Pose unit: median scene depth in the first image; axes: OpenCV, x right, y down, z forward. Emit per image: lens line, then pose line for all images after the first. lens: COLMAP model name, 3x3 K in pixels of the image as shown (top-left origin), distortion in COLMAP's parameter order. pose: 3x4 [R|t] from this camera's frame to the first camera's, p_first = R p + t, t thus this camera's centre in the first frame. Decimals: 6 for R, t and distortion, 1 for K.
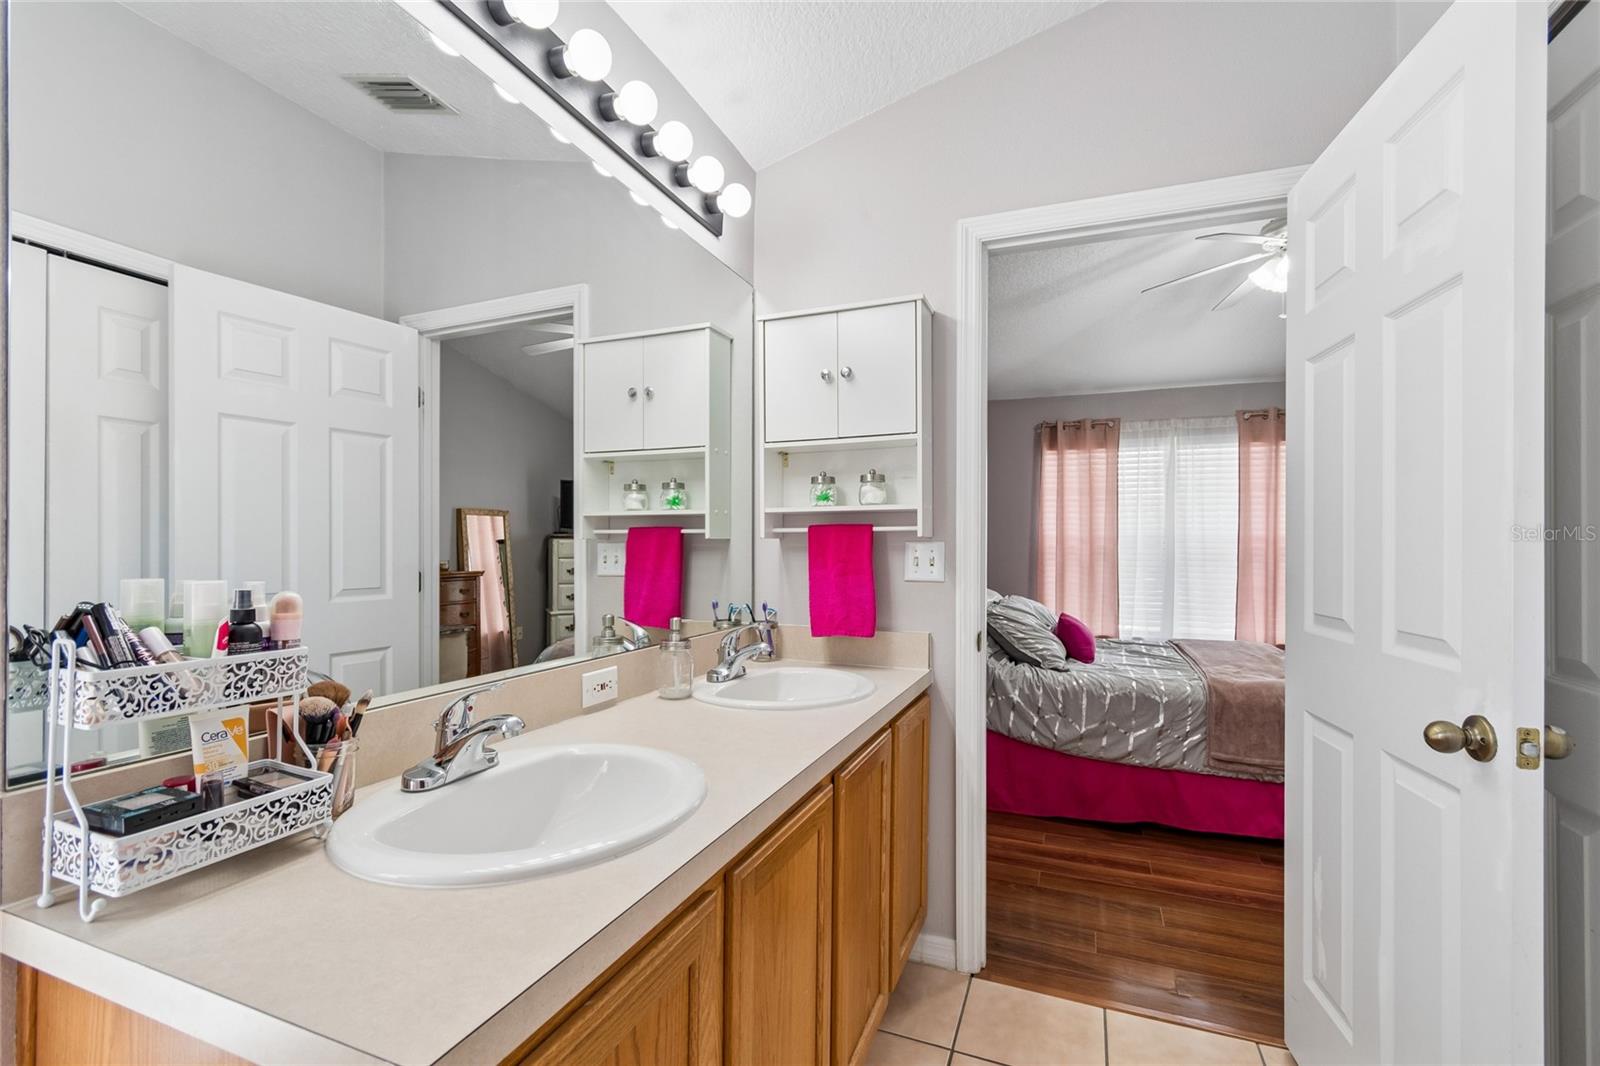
lens RADIAL K [[709.3, 0, 800.4], [0, 709.3, 549.8], [0, 0, 1]] dist [0.000286, -0.000328]
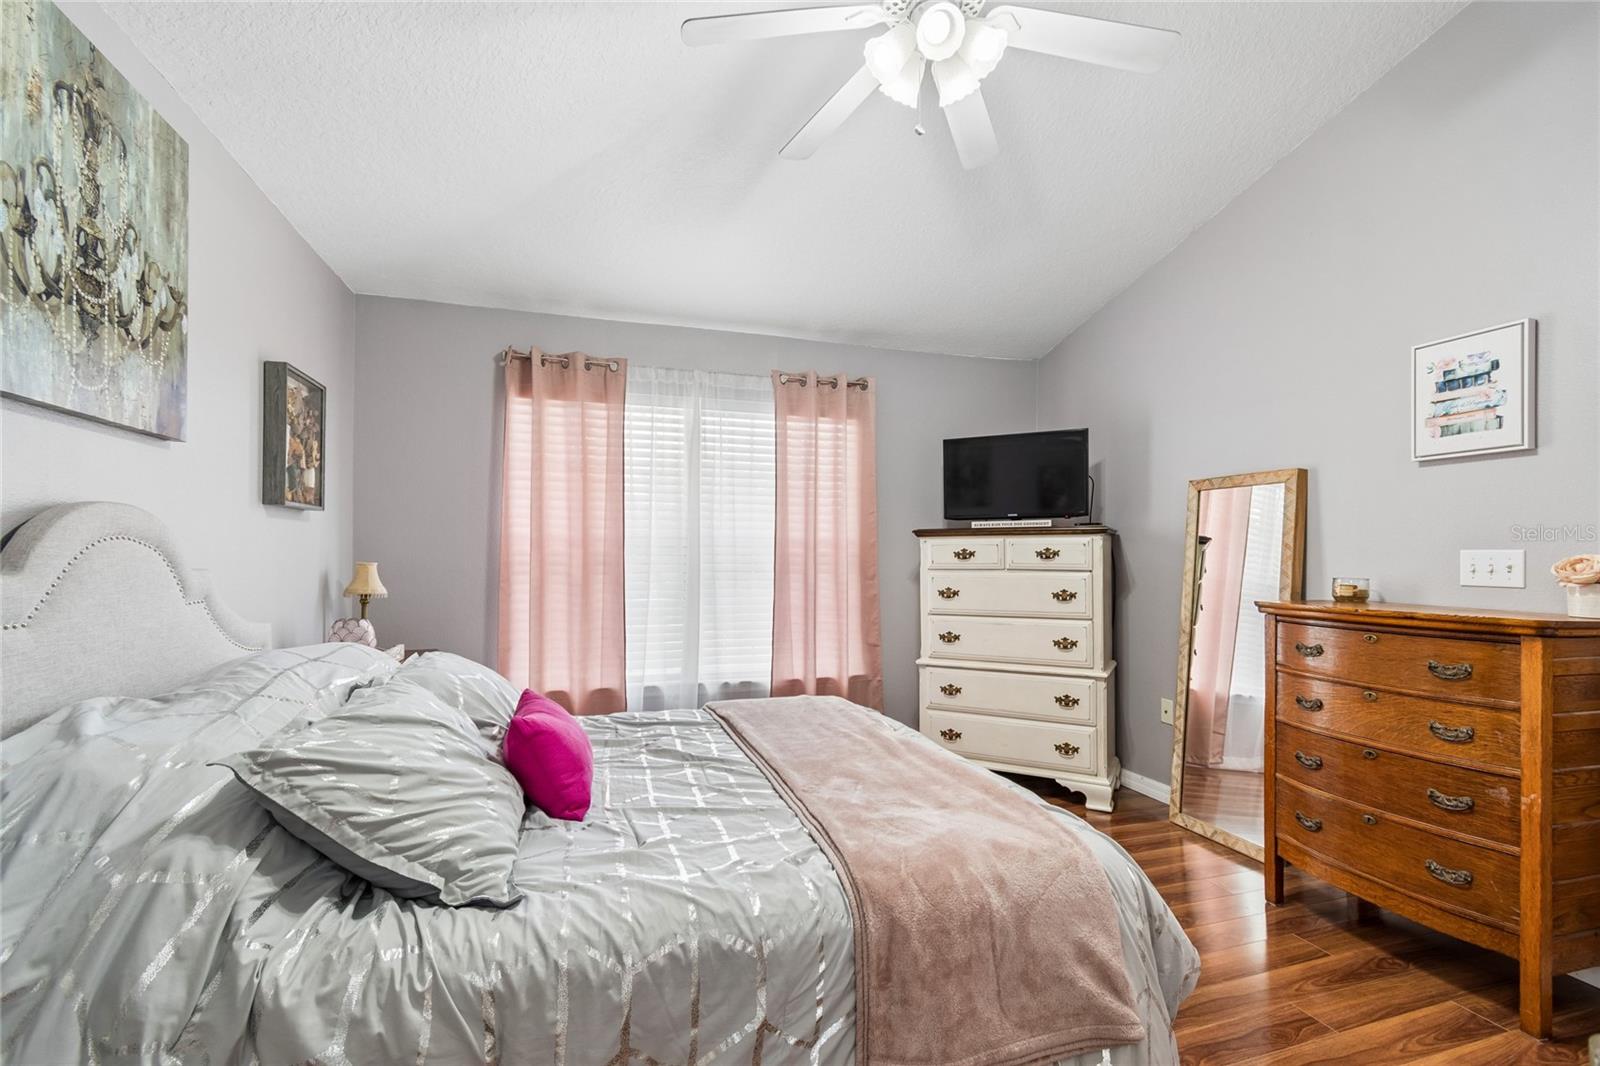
lens RADIAL K [[709.3, 0, 800.4], [0, 709.3, 549.8], [0, 0, 1]] dist [0.000286, -0.000328]
pose [[0.777016, 0.001477, 0.629479, 0.162099], [0.004578, 0.999958, -0.007998, -0.000944], [-0.629464, 0.009096, 0.776976, 0.390333]]
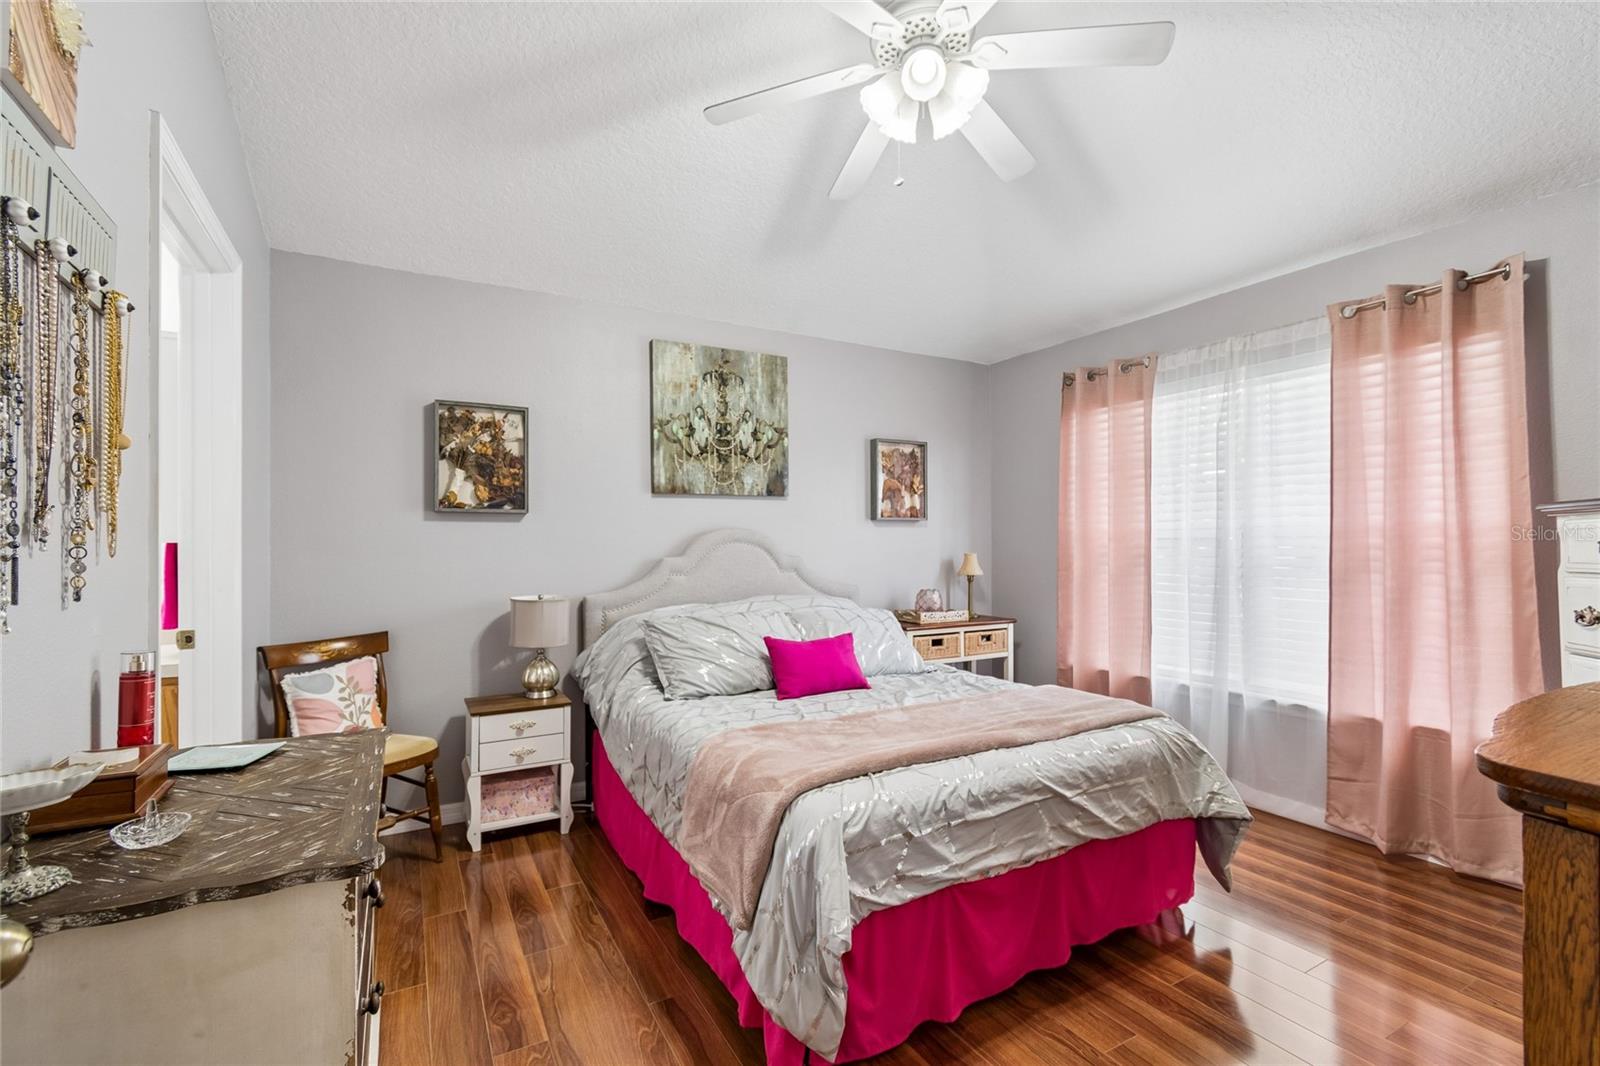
lens RADIAL K [[709.3, 0, 800.4], [0, 709.3, 549.8], [0, 0, 1]] dist [0.000286, -0.000328]
pose [[0.776581, -0.004462, -0.630002, 0.626916], [0.002924, 0.999990, -0.003477, 0.000873], [0.630011, 0.000858, 0.776586, 0.278578]]
